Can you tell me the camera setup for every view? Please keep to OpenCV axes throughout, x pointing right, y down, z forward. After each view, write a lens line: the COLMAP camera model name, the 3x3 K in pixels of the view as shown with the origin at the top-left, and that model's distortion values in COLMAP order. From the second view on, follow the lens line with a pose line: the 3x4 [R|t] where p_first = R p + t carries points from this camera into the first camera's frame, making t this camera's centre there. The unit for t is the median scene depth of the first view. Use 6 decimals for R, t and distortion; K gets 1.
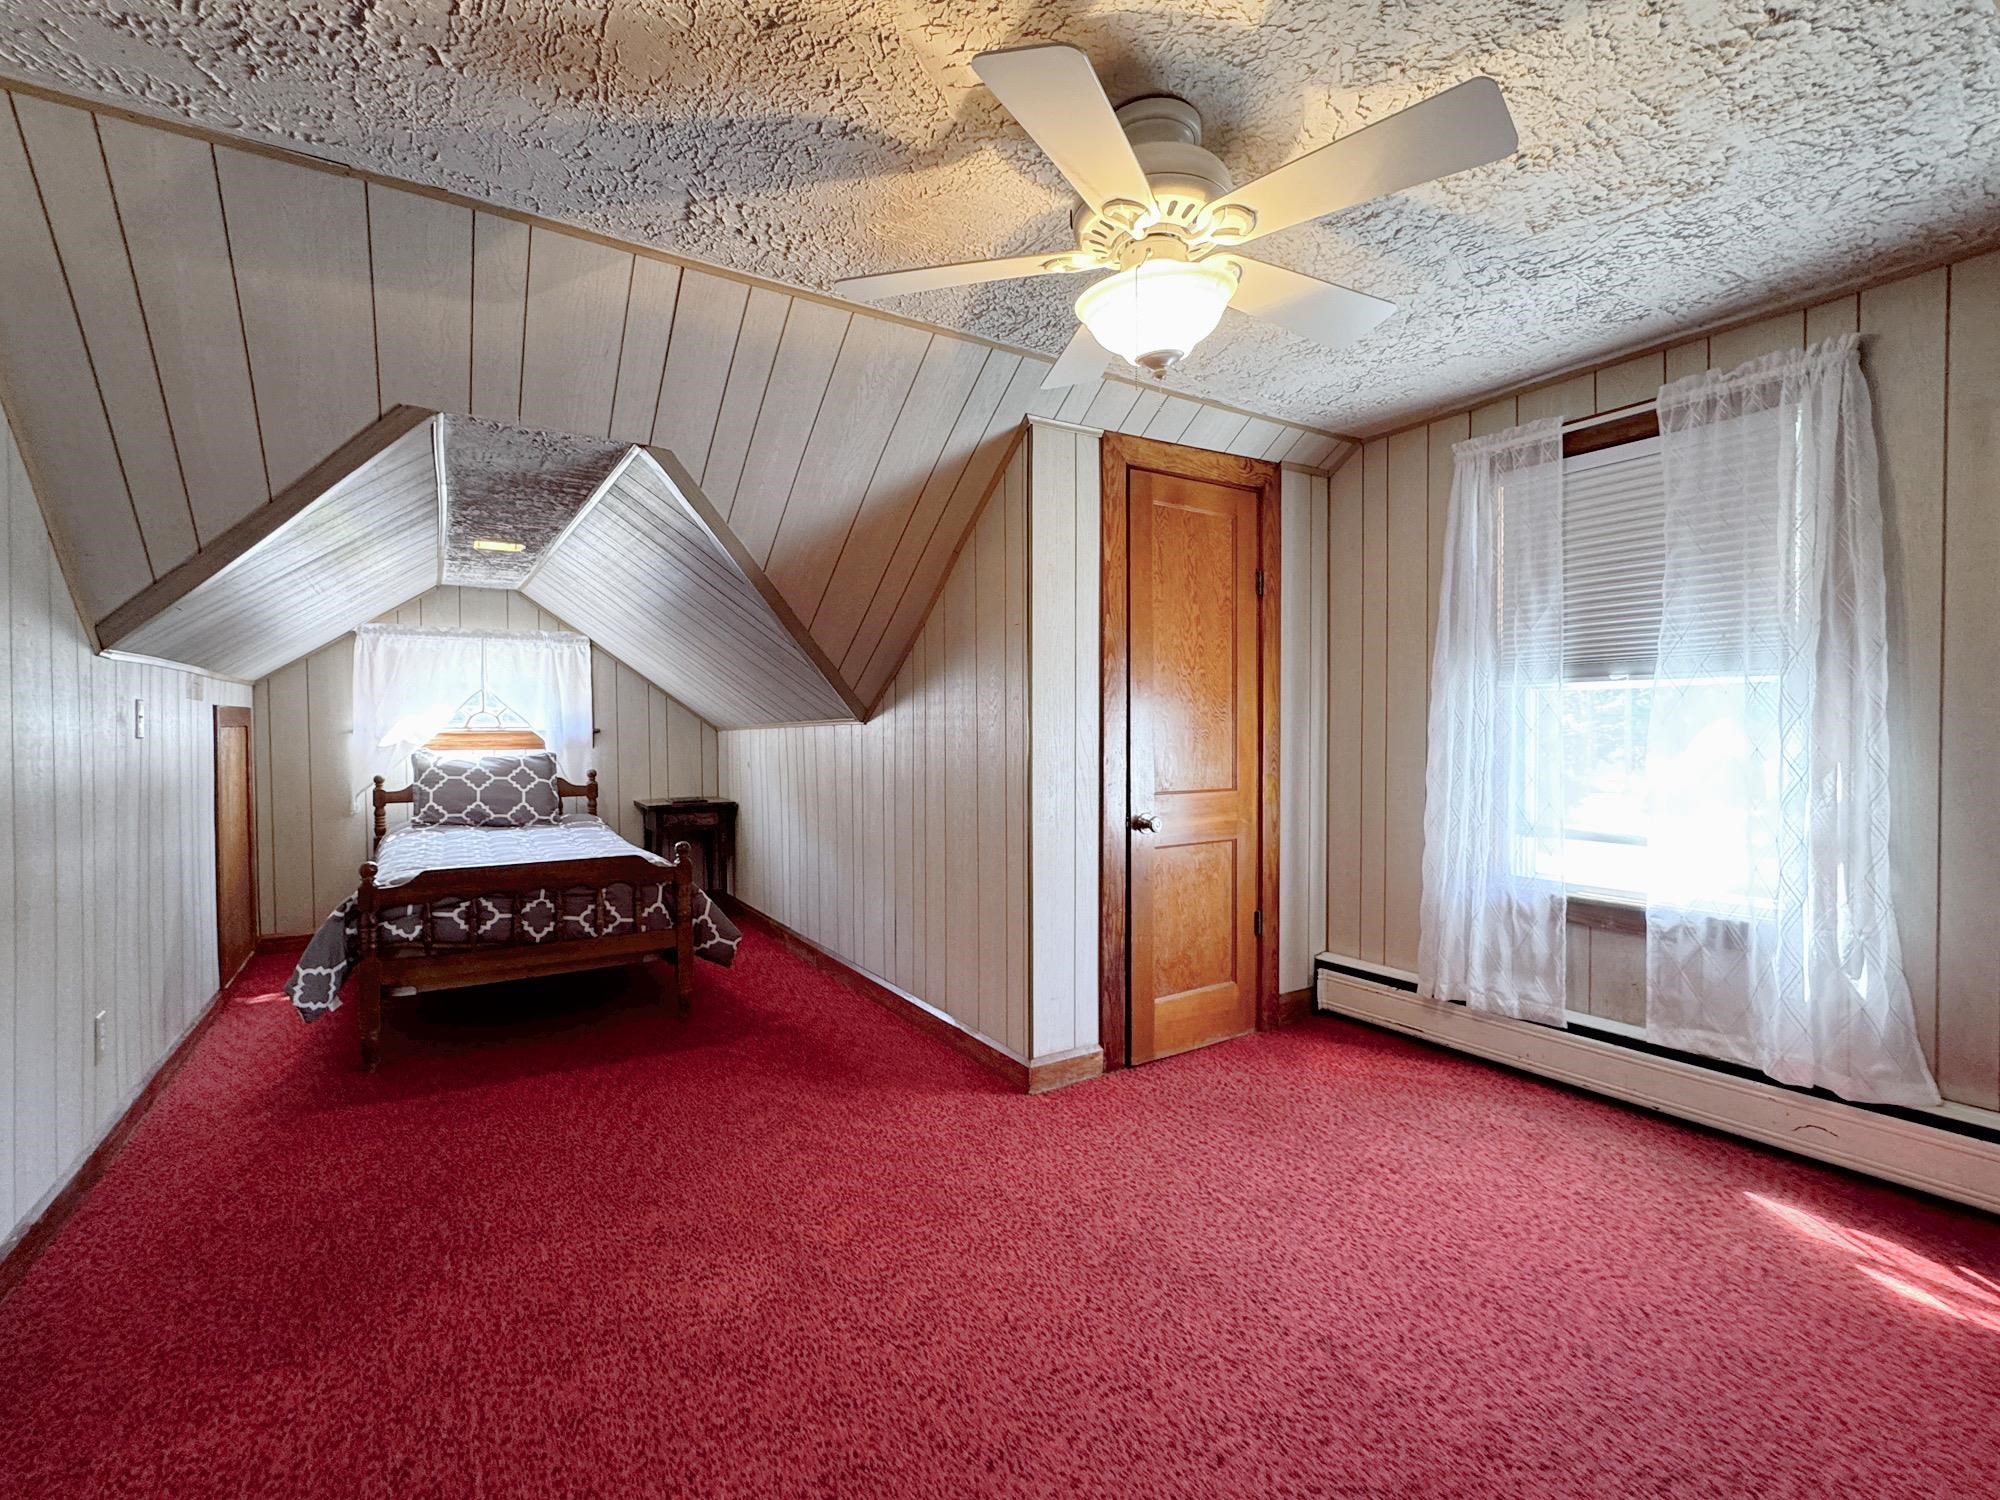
lens RADIAL K [[911.9, 0, 999.0], [0, 911.9, 749.4], [0, 0, 1]] dist [-0.003910, 0.001094]
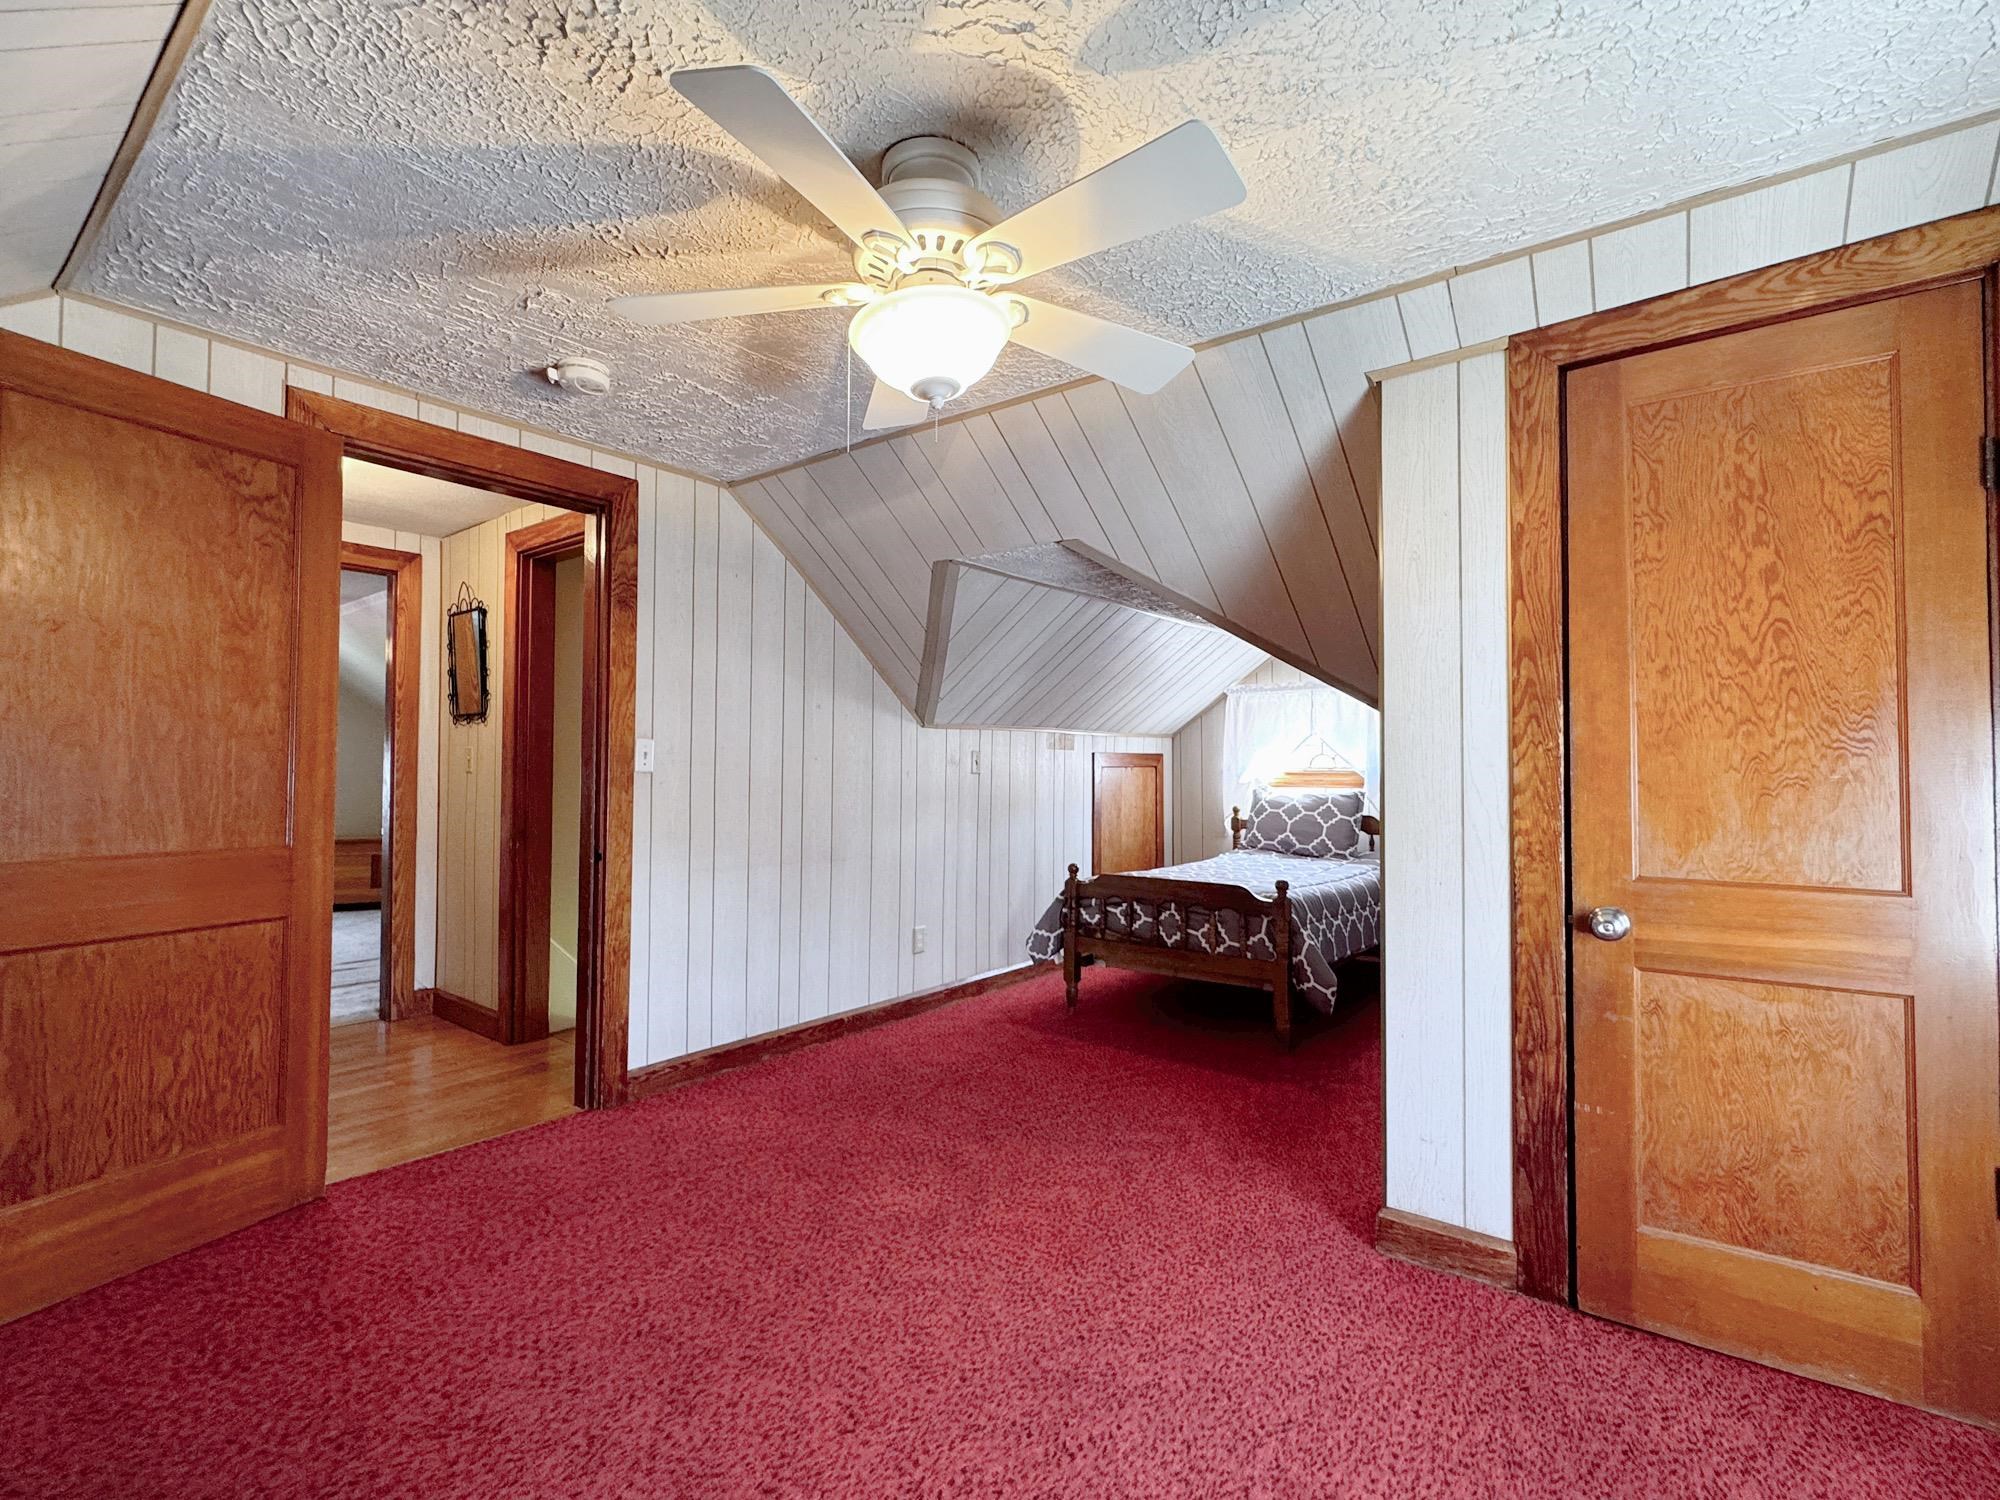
lens RADIAL K [[911.9, 0, 999.0], [0, 911.9, 749.4], [0, 0, 1]] dist [-0.003910, 0.001094]
pose [[0.349103, -0.018197, -0.936908, 0.584759], [-0.023025, 0.999343, -0.027989, -0.010193], [0.936801, 0.031343, 0.348455, 0.387635]]
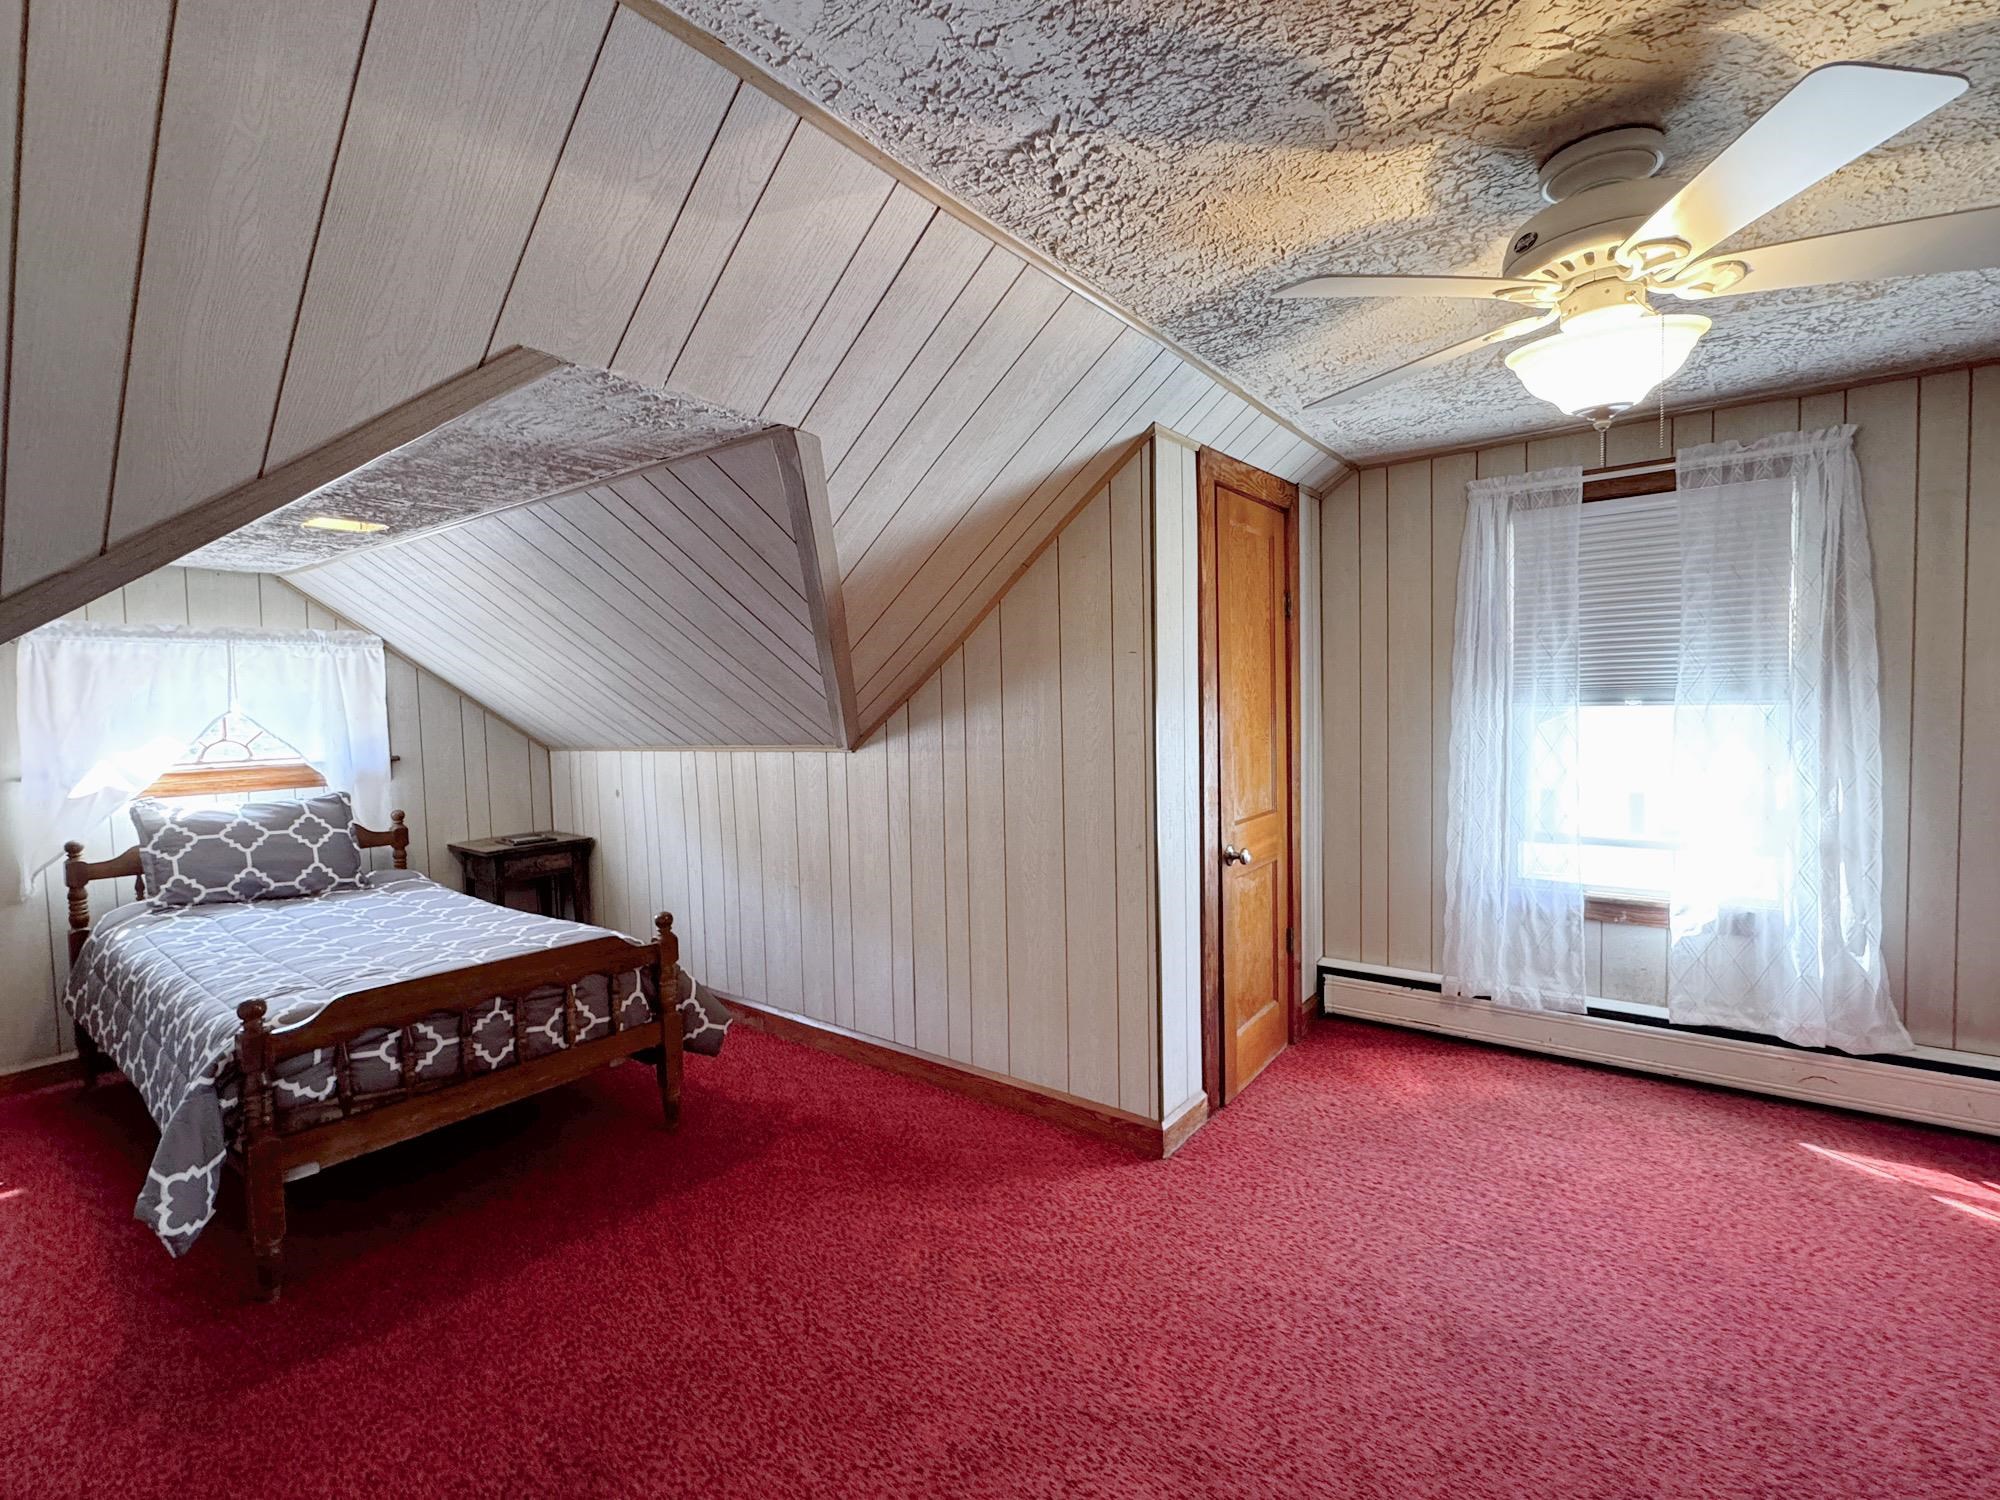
lens RADIAL K [[911.9, 0, 999.0], [0, 911.9, 749.4], [0, 0, 1]] dist [-0.003910, 0.001094]
pose [[0.939346, -0.035427, 0.341135, -0.388438], [0.026692, 0.999185, 0.030268, -0.065826], [-0.341929, -0.019326, 0.939527, 0.173587]]
